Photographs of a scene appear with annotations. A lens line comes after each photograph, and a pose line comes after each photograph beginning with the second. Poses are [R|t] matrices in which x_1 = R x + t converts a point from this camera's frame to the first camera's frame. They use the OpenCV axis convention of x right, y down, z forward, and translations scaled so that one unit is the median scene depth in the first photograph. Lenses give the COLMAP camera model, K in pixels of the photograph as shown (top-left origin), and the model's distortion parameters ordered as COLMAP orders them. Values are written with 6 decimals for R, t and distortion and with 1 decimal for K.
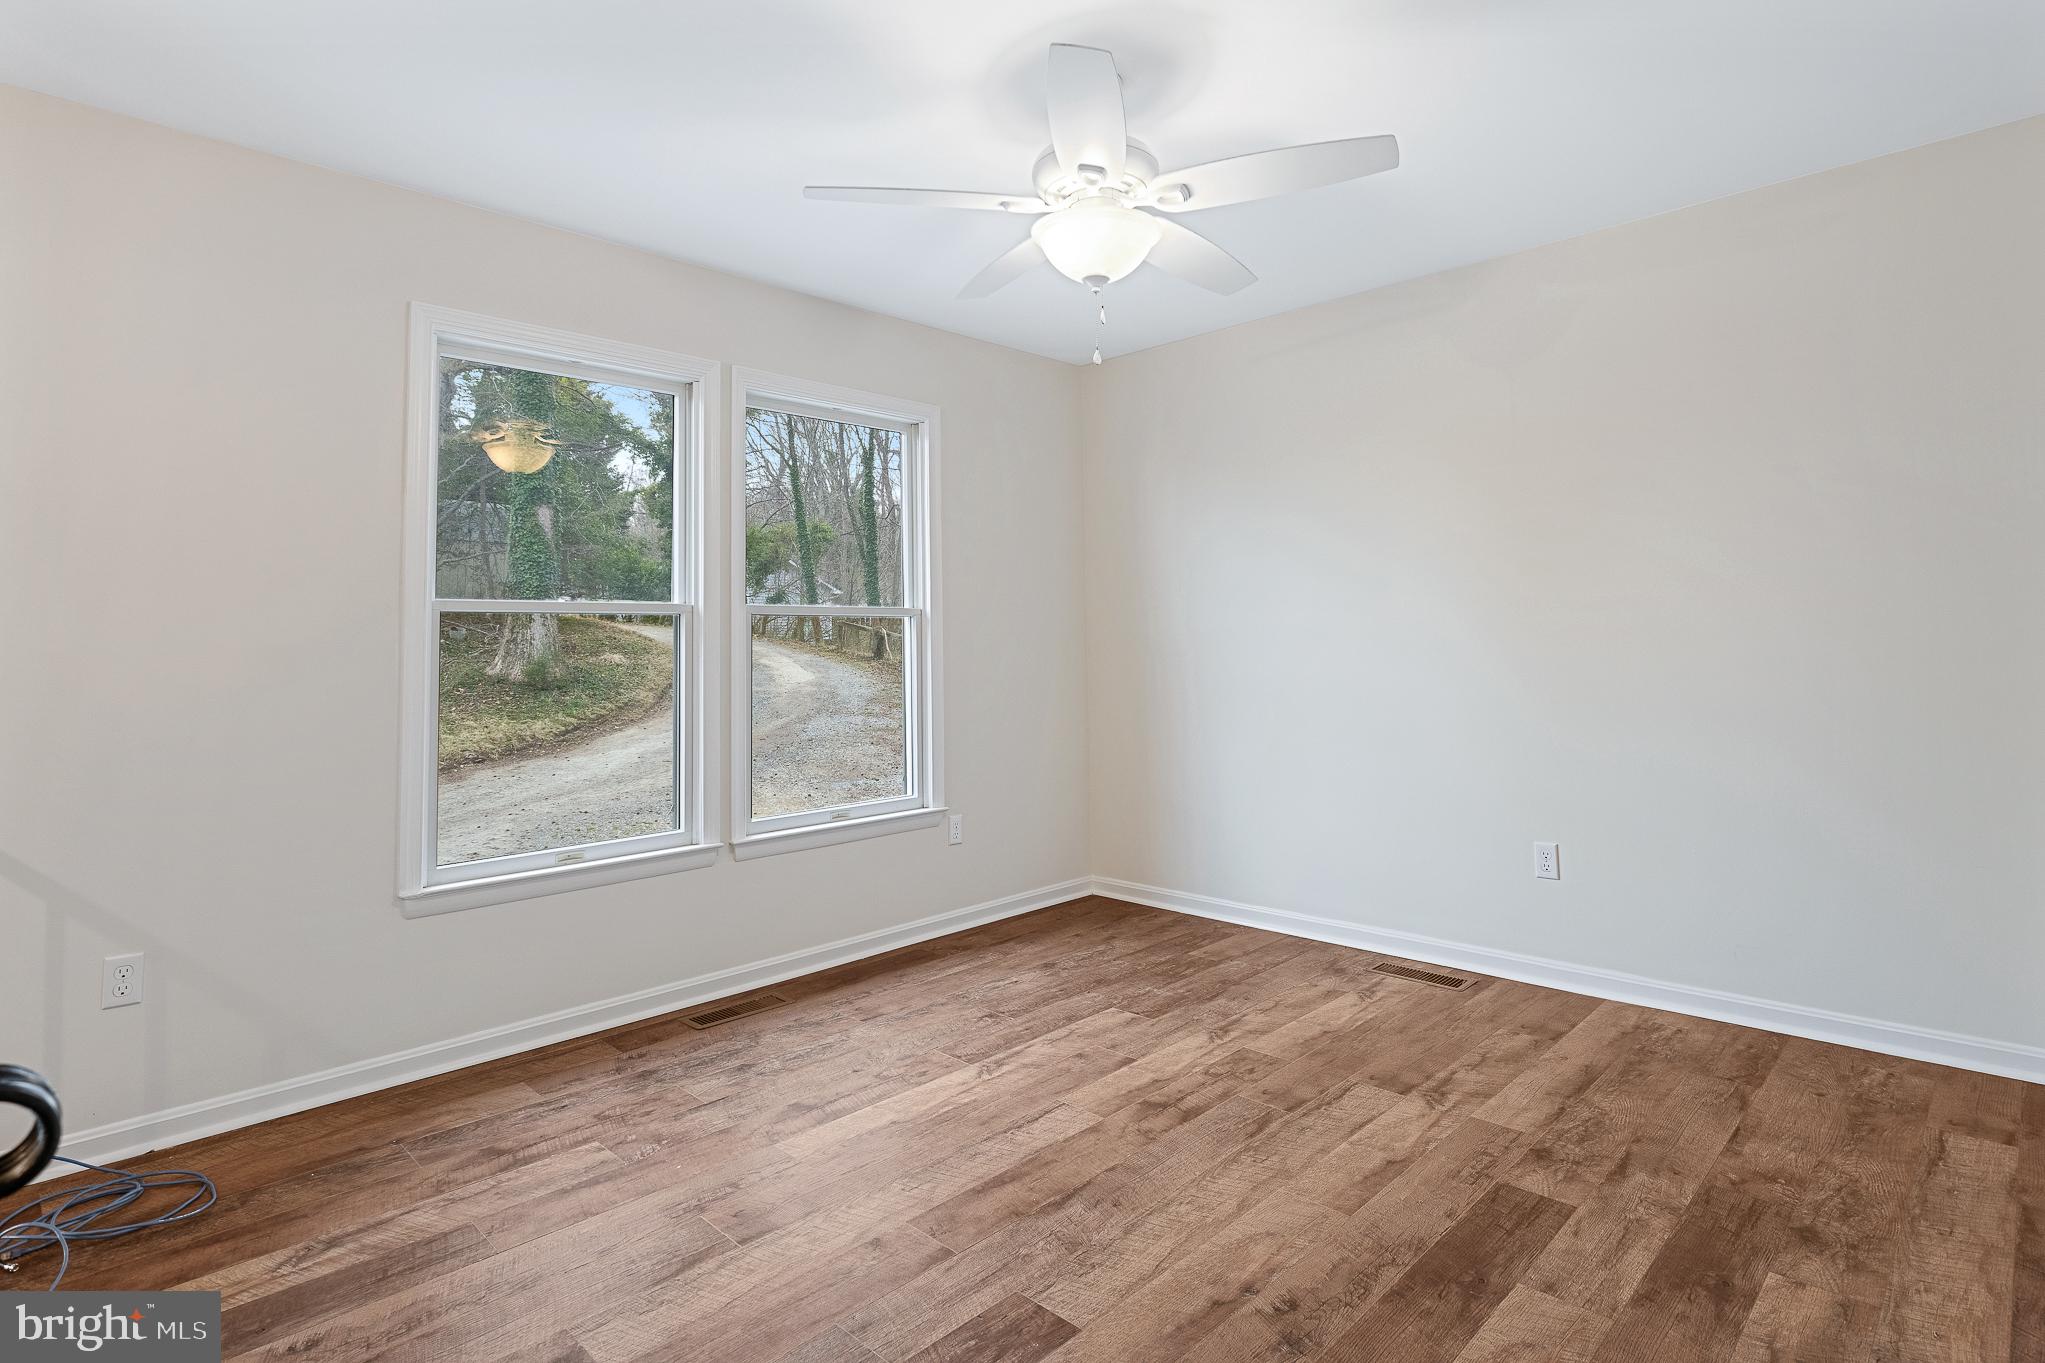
lens RADIAL K [[1040.1, 0, 1040.9], [0, 1040.1, 594.1], [0, 0, 1]] dist [0.014627, -0.009030]
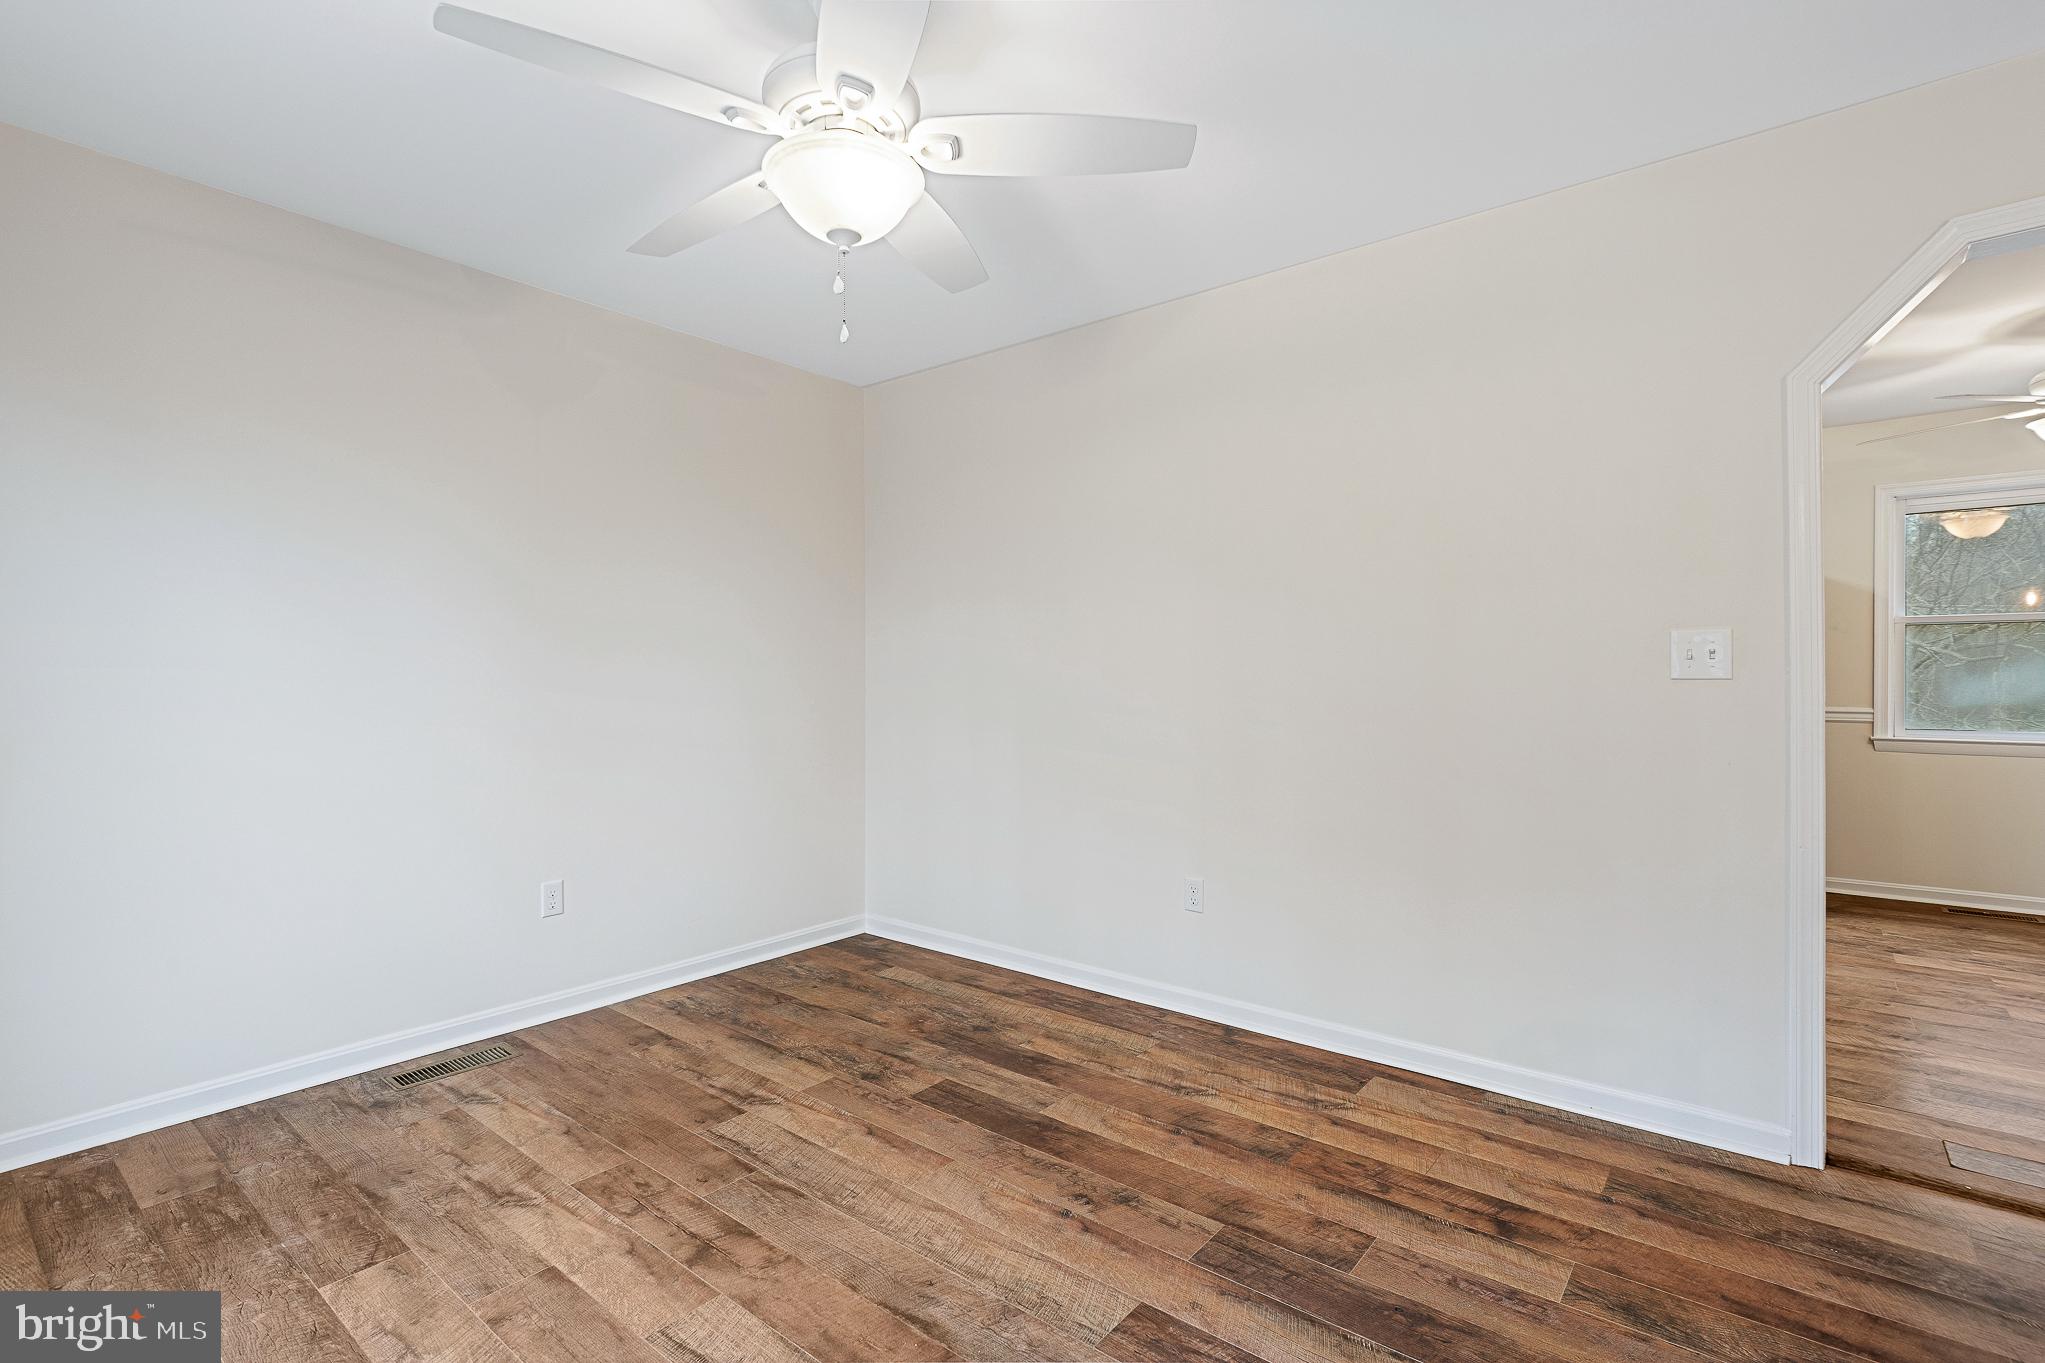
lens RADIAL K [[956.6, 0, 1018.5], [0, 956.6, 683.5], [0, 0, 1]] dist [0.001198, -0.006615]
pose [[-0.084491, 0.014671, 0.996316, -0.657634], [-0.045972, 0.998769, -0.018606, 0.058267], [-0.995363, -0.047375, -0.083713, 0.858086]]
